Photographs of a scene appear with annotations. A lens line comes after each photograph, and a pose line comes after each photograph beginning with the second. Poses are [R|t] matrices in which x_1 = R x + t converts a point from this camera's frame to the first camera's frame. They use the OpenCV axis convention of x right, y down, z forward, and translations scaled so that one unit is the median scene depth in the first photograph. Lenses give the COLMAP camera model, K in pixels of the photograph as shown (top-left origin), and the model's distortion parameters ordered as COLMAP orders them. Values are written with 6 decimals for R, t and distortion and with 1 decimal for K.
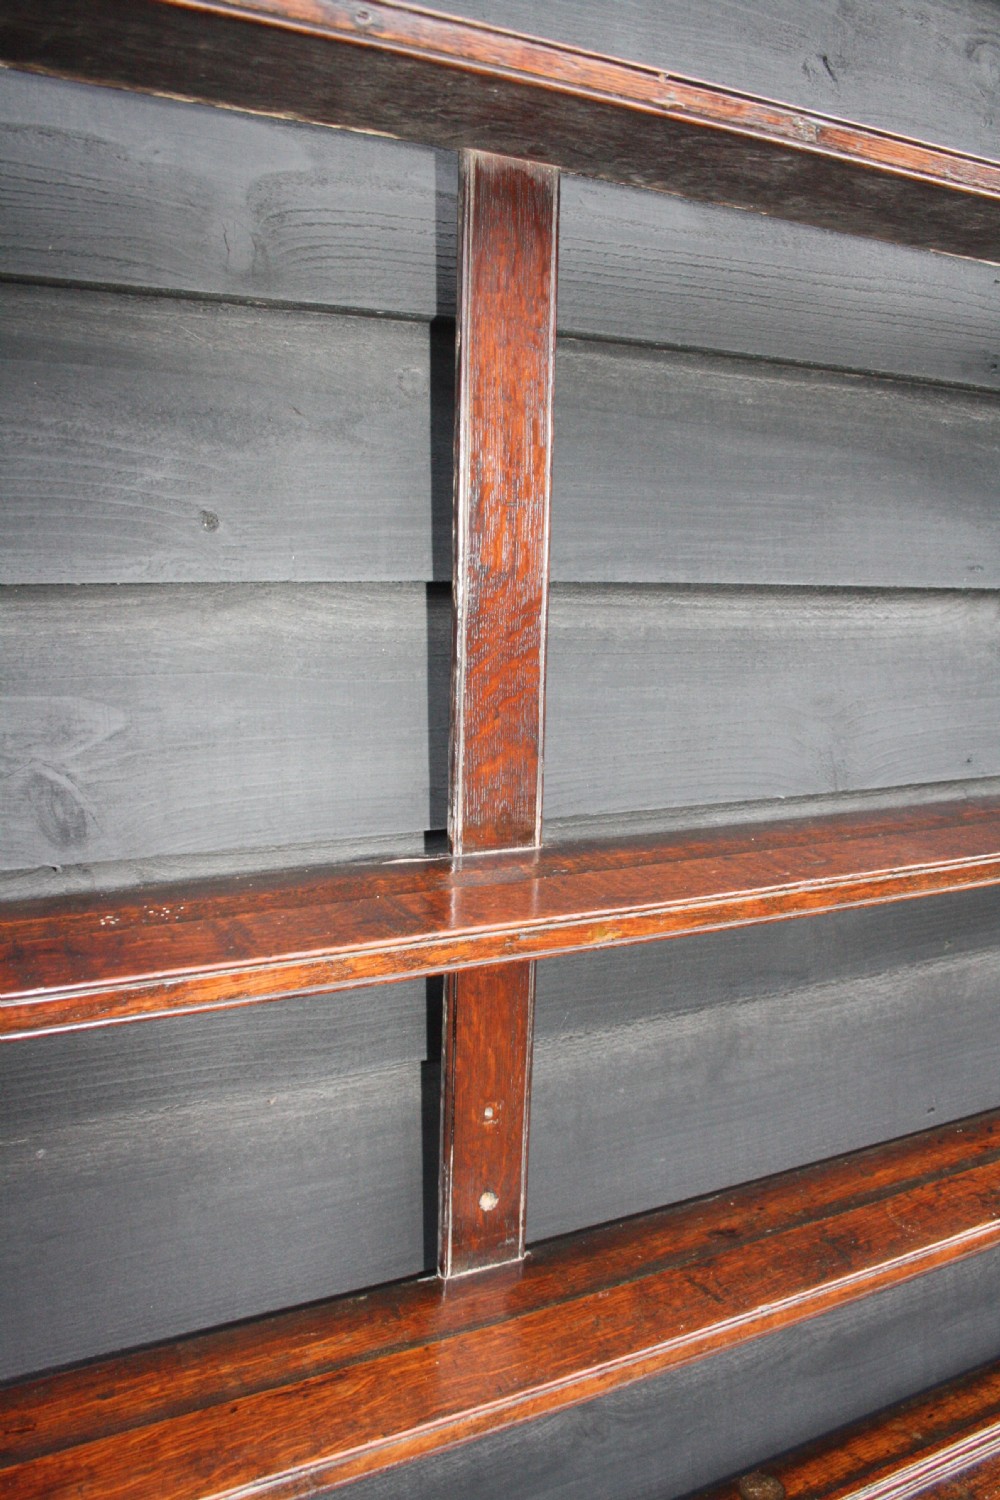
lens RADIAL K [[1200.7, 0, 571.8], [0, 1200.7, 790.8], [0, 0, 1]] dist [-0.122952, 0.062616]
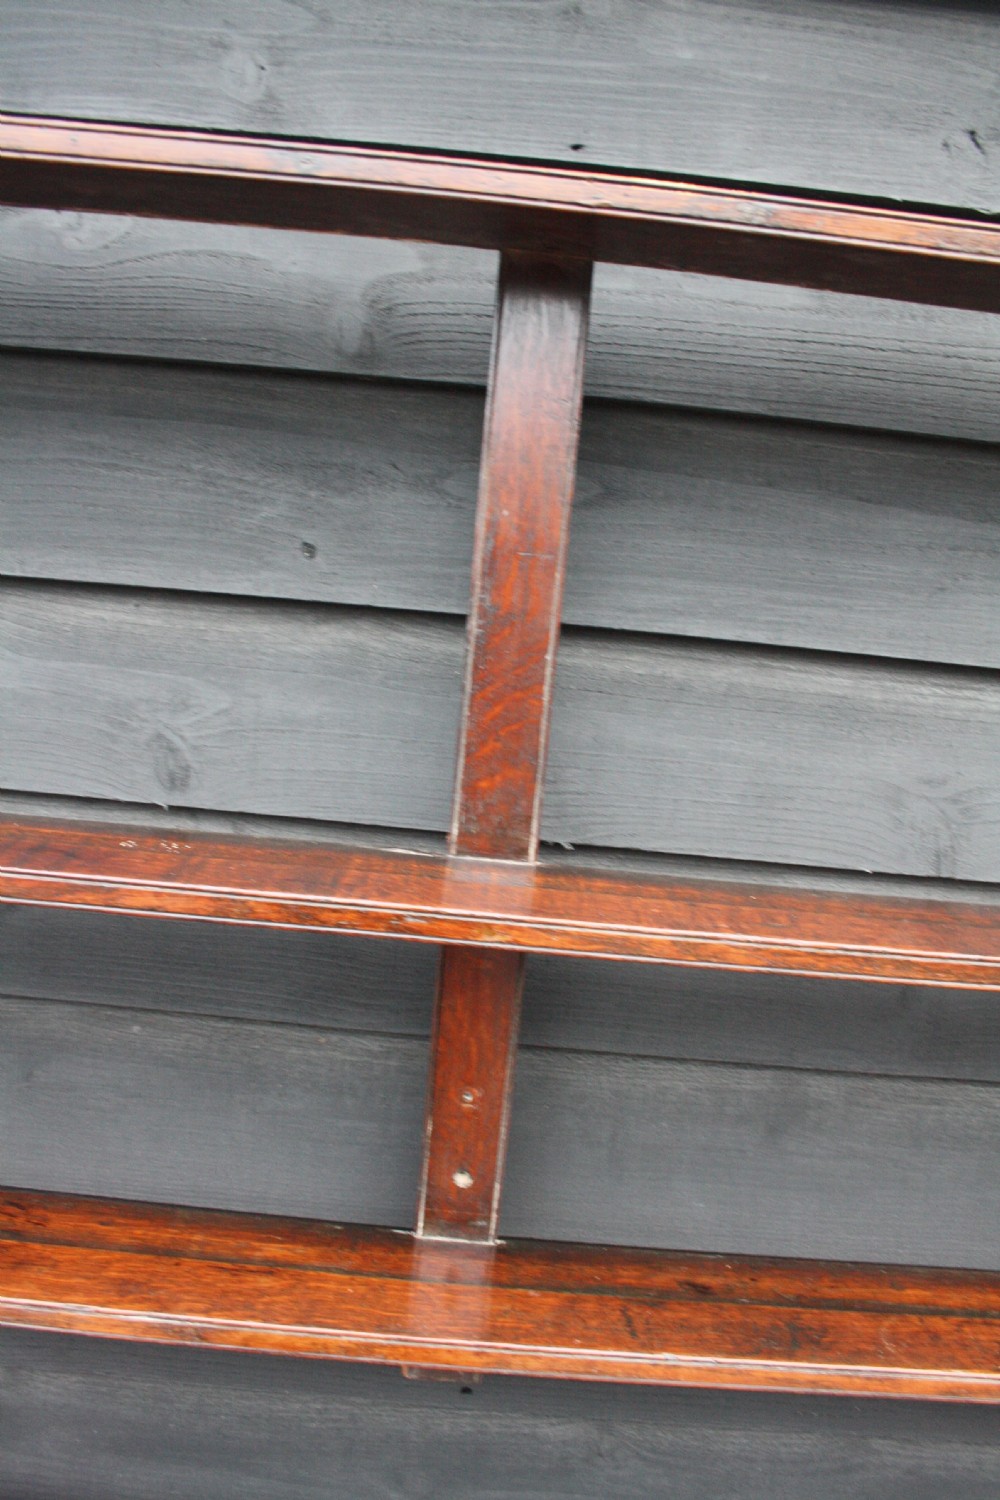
lens RADIAL K [[1242.2, 0, 500.0], [0, 1242.2, 750.0], [0, 0, 1]] dist [-0.162848, 0.133352]
pose [[0.883620, 0.130992, -0.449507, 0.453582], [-0.166012, 0.985344, -0.039197, -0.005789], [0.437785, 0.109259, 0.892416, -0.038196]]
